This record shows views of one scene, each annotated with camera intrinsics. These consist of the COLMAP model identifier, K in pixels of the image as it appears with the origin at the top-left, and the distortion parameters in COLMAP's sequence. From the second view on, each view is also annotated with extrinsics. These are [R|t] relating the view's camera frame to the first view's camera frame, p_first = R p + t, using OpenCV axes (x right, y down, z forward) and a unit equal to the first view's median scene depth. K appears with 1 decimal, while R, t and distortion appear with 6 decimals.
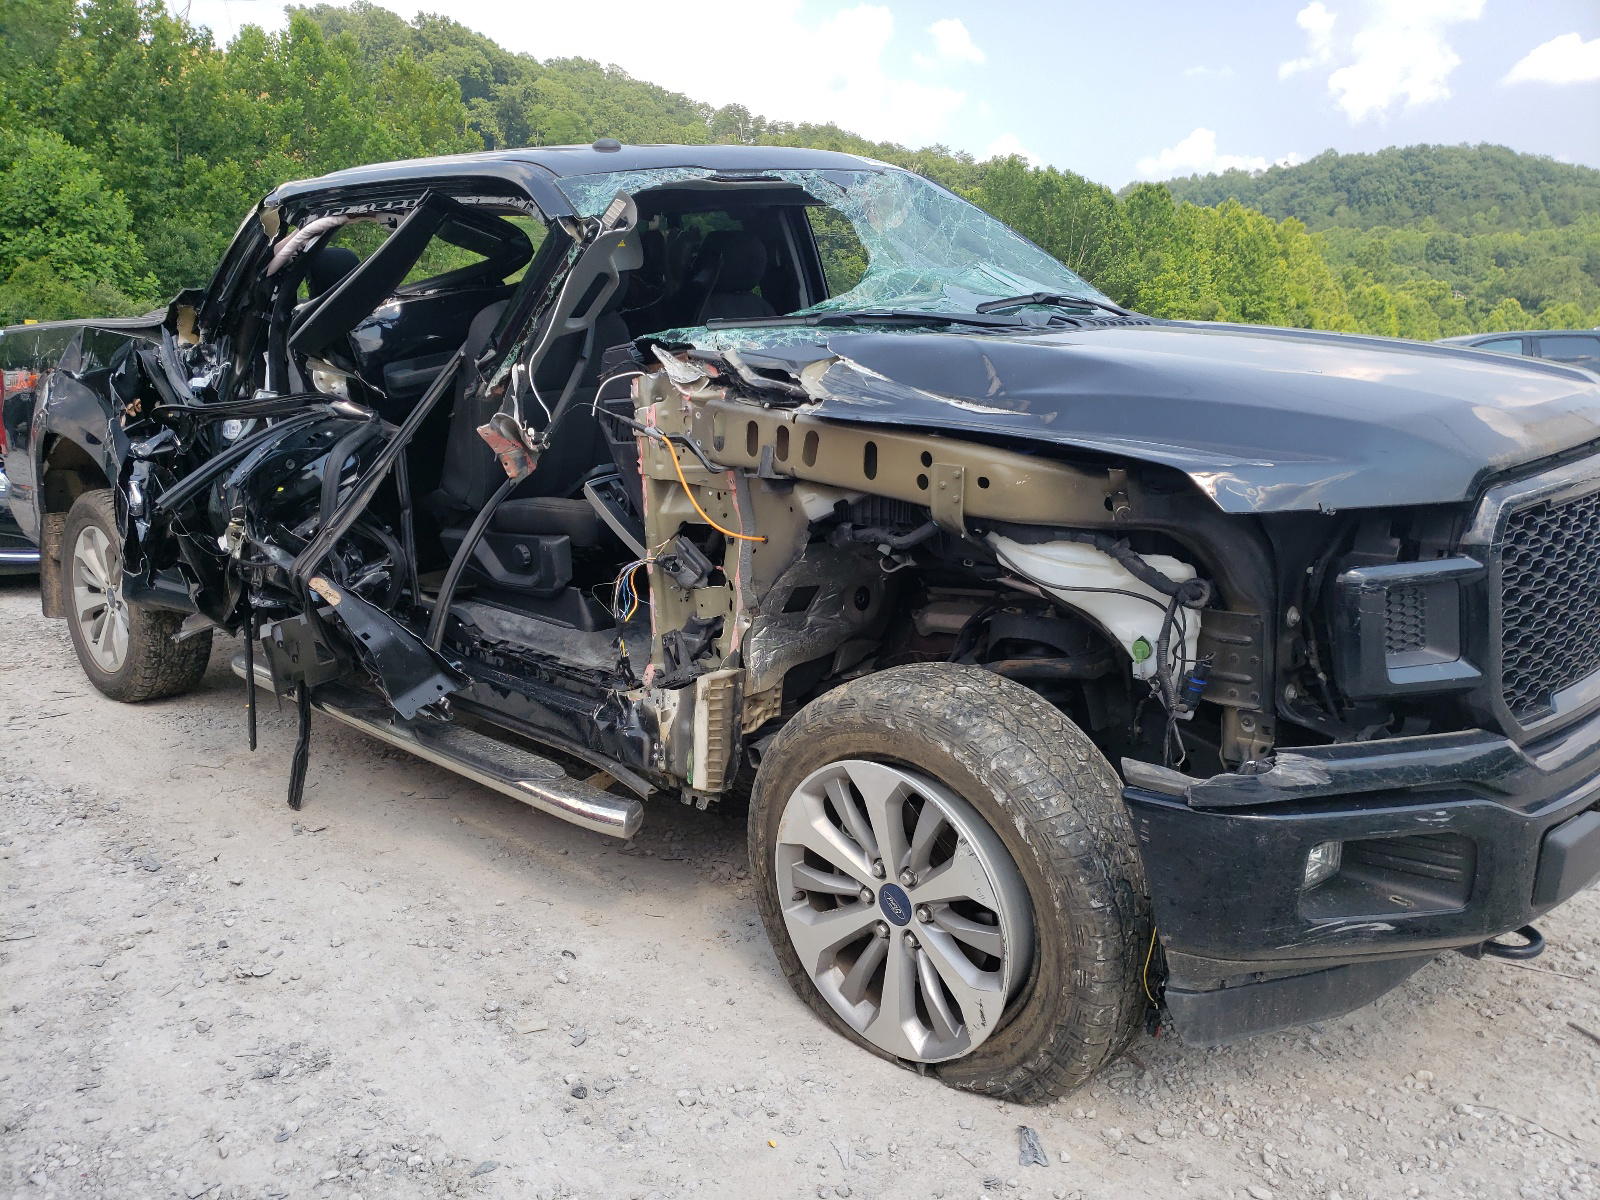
lens RADIAL K [[1156.4, 0, 800.0], [0, 1156.4, 600.0], [0, 0, 1]] dist [0.013966, 0.005512]
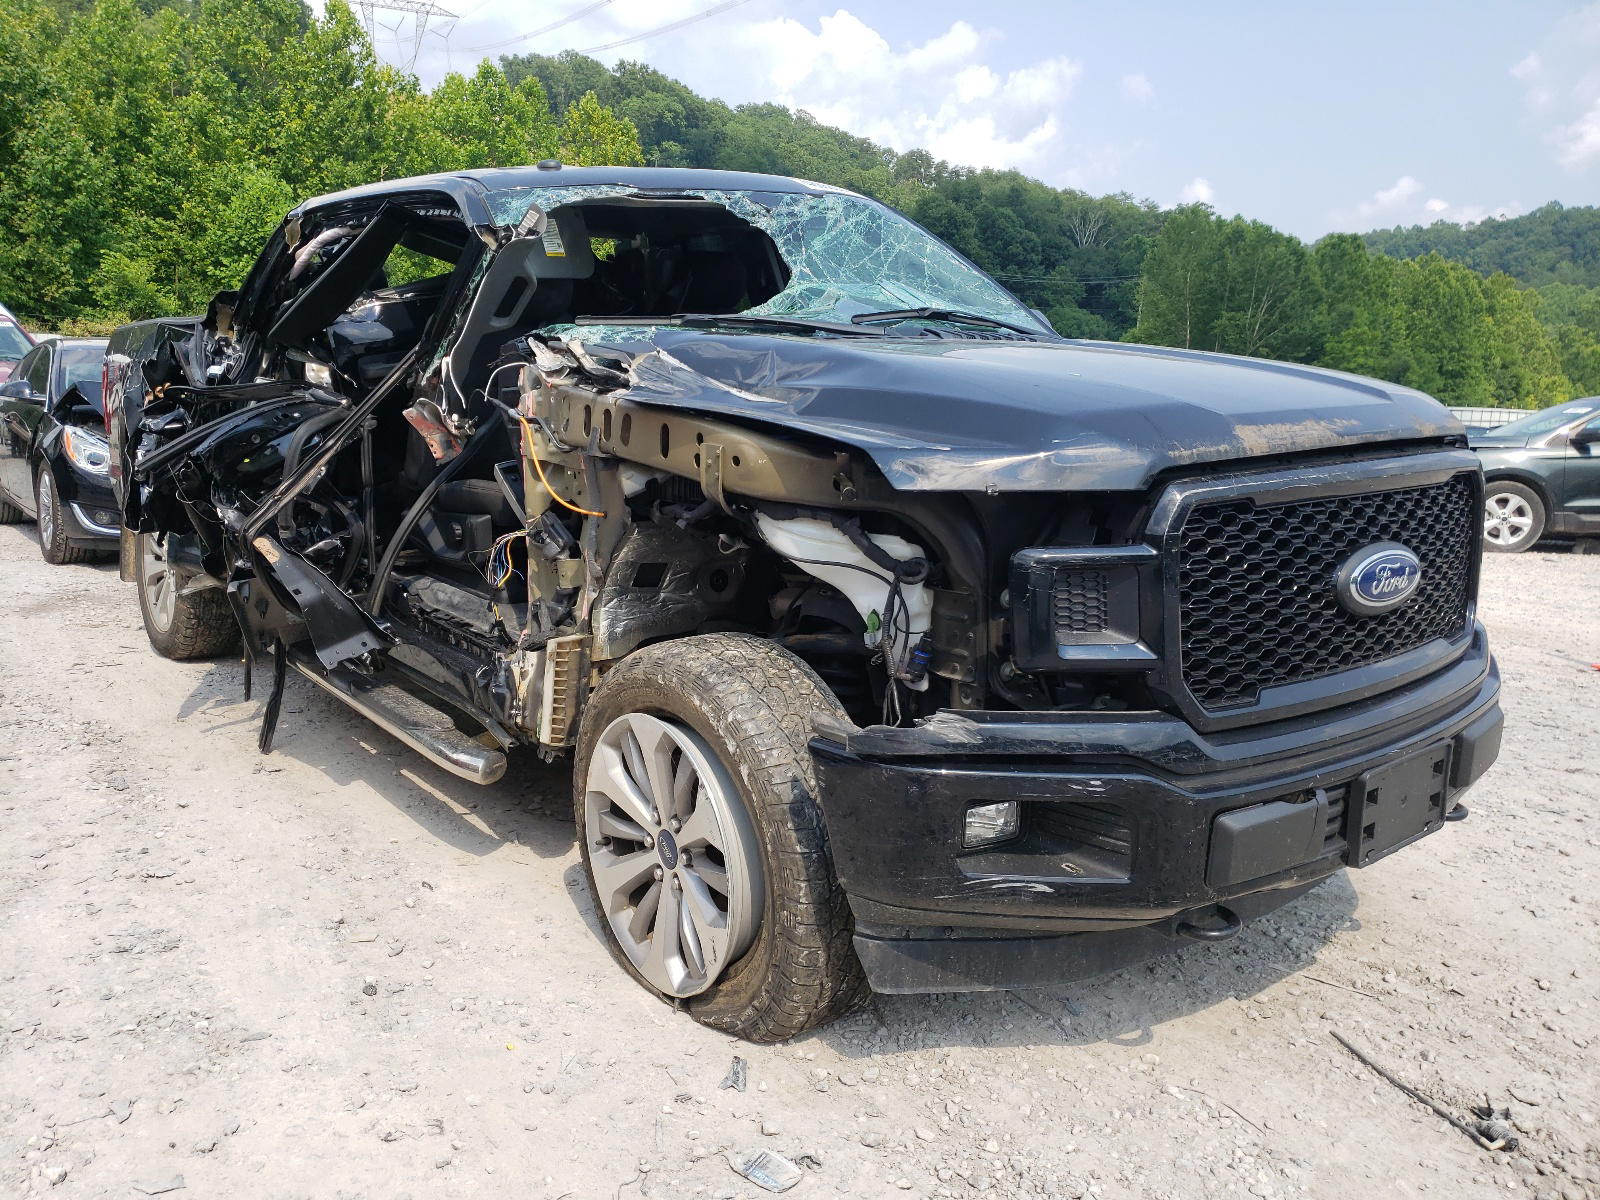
lens RADIAL K [[1156.4, 0, 800.0], [0, 1156.4, 600.0], [0, 0, 1]] dist [0.013966, 0.005512]
pose [[0.989752, 0.059846, -0.129652, 0.294905], [-0.064111, 0.997522, -0.028971, 0.046887], [0.127597, 0.036986, 0.991136, -0.060761]]
